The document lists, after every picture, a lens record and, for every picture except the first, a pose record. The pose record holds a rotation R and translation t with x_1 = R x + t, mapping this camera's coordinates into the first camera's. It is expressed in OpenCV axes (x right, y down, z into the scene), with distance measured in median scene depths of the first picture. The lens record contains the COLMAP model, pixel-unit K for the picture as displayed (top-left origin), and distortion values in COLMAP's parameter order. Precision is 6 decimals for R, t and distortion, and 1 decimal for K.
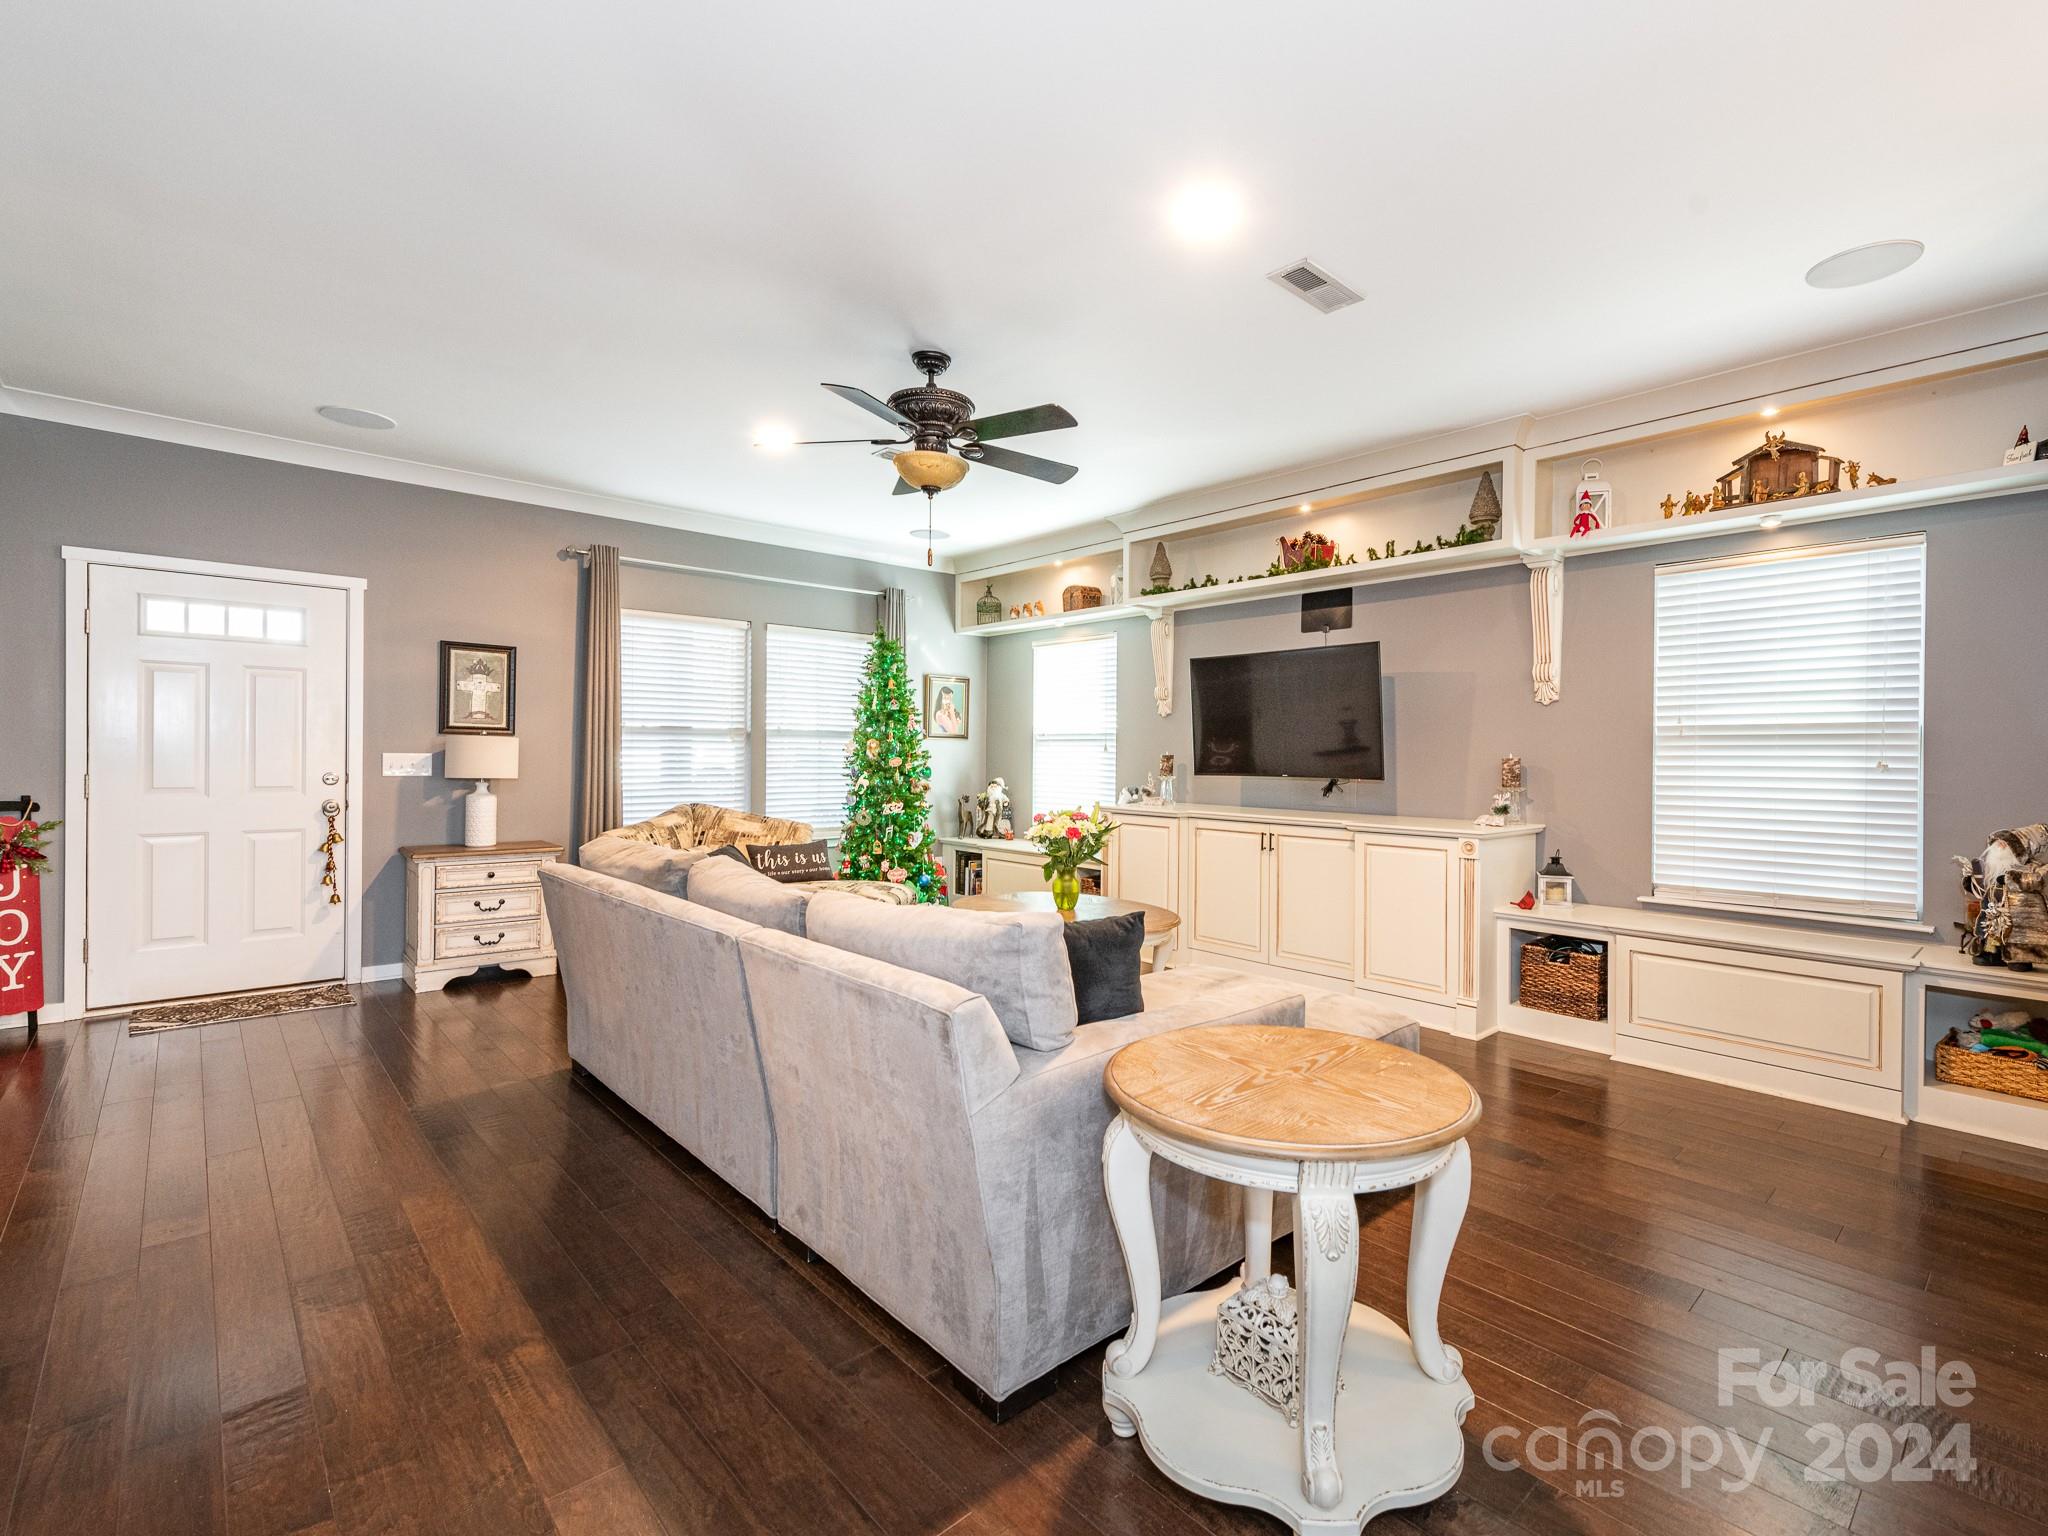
lens RADIAL K [[907.0, 0, 1089.6], [0, 907.0, 760.2], [0, 0, 1]] dist [0.003575, -0.001424]
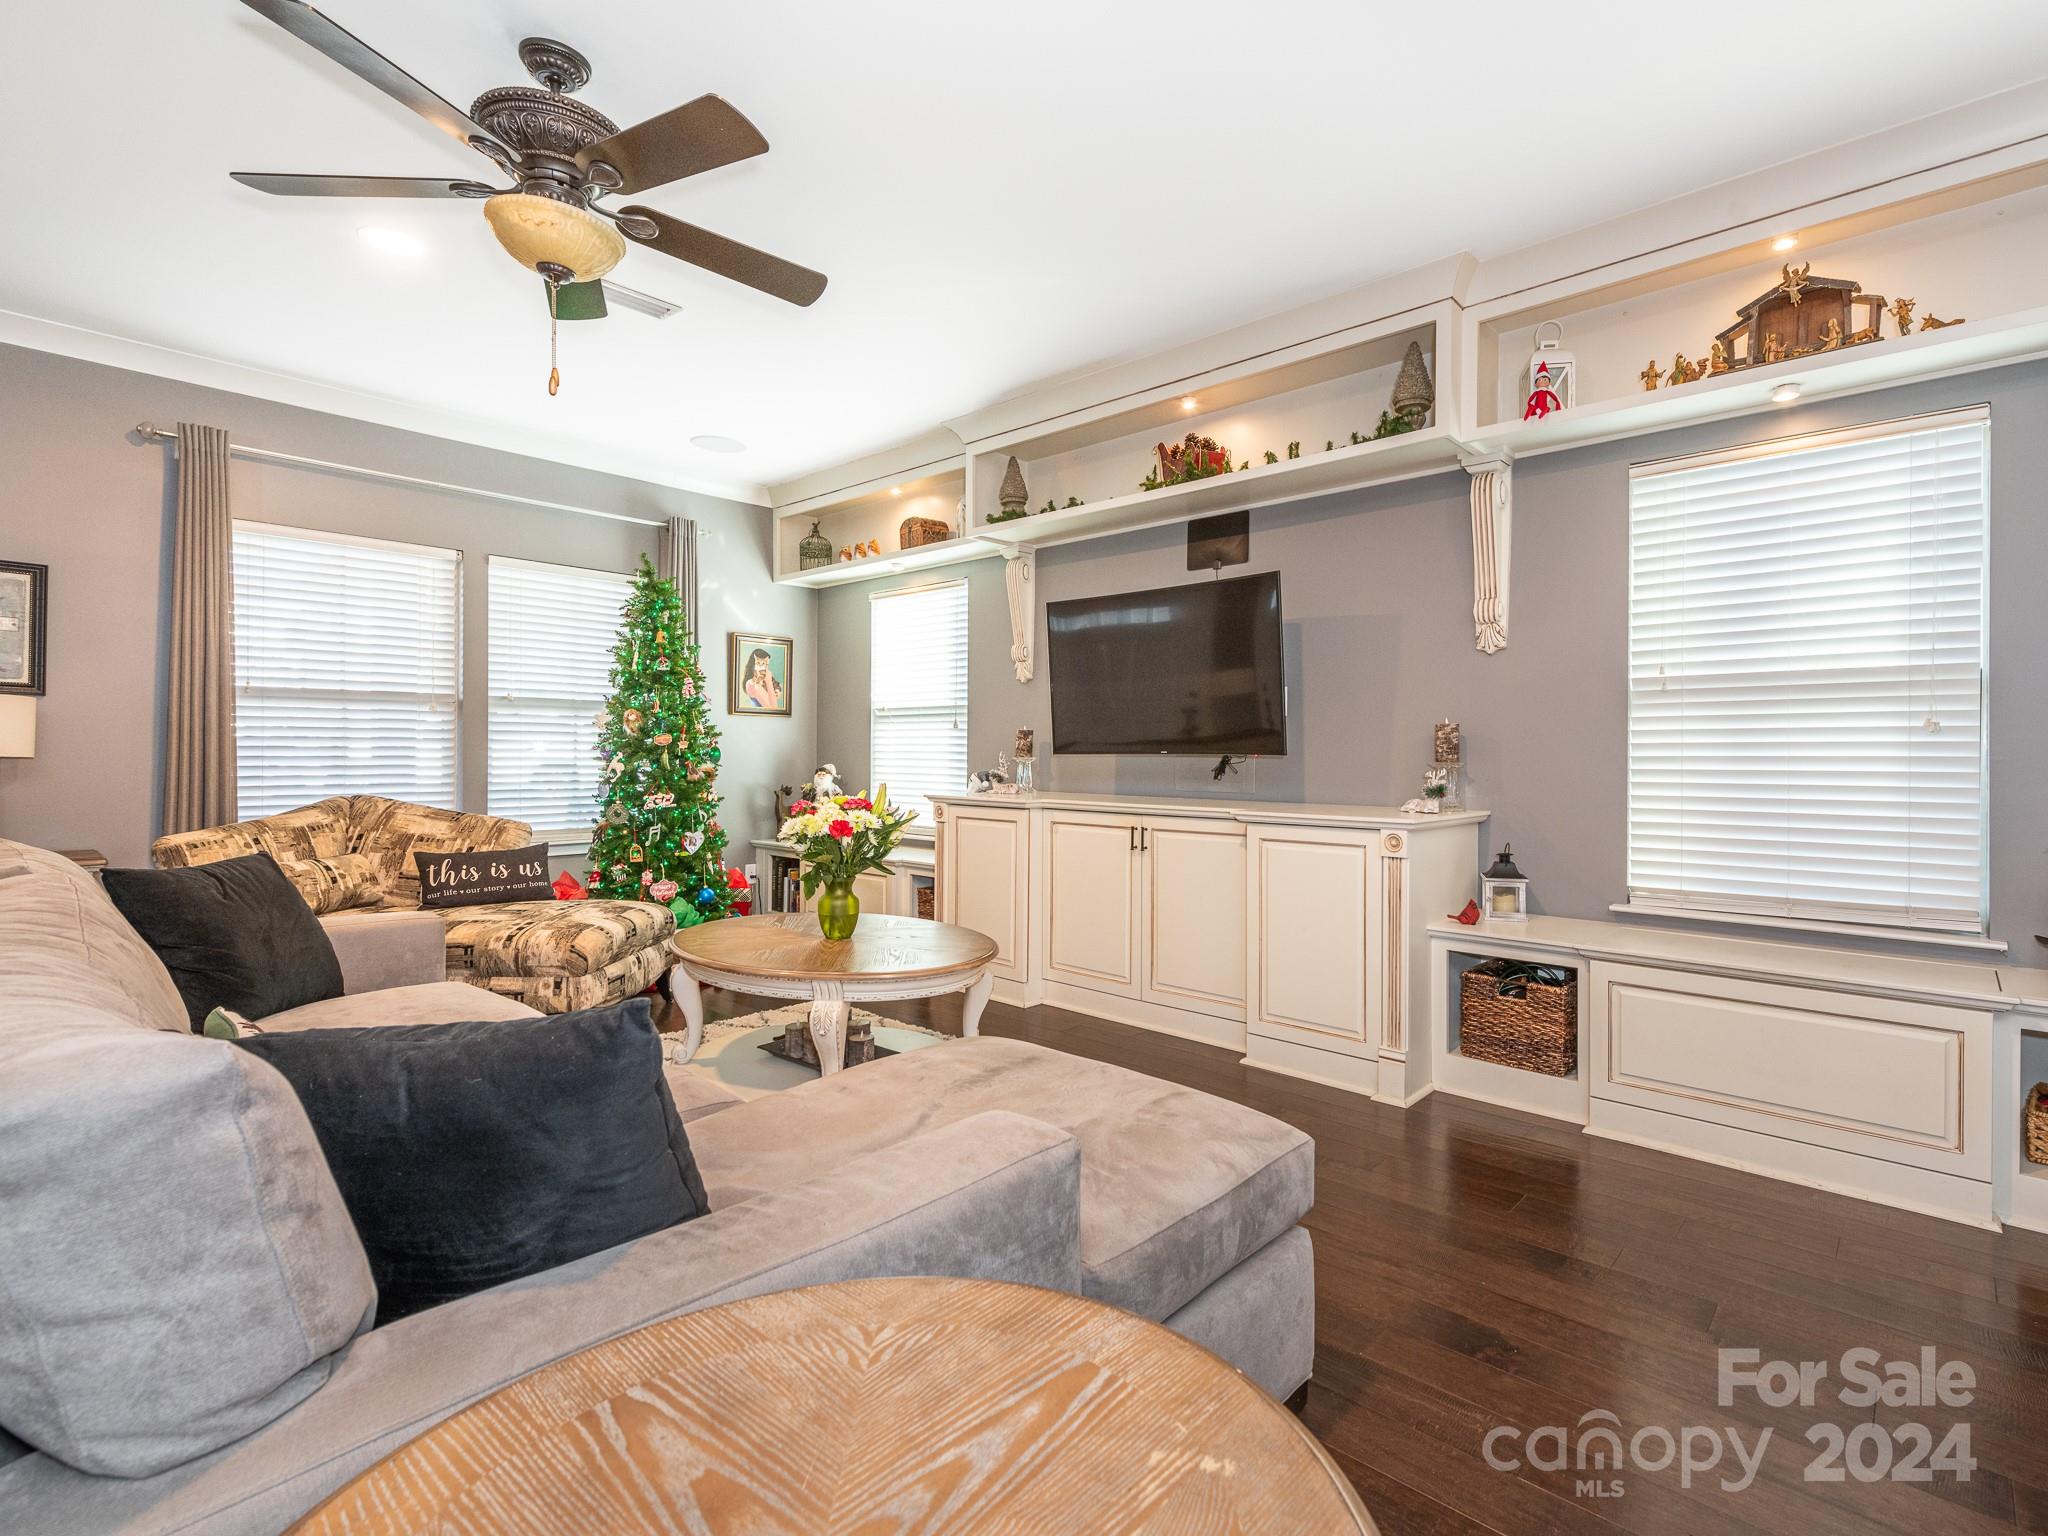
lens RADIAL K [[935.4, 0, 1128.0], [0, 935.4, 754.0], [0, 0, 1]] dist [0.005253, -0.001599]
pose [[0.992945, -0.001408, 0.118568, 0.100886], [0.002103, 0.999981, -0.005734, 0.025311], [-0.118558, 0.005943, 0.992929, 0.241300]]
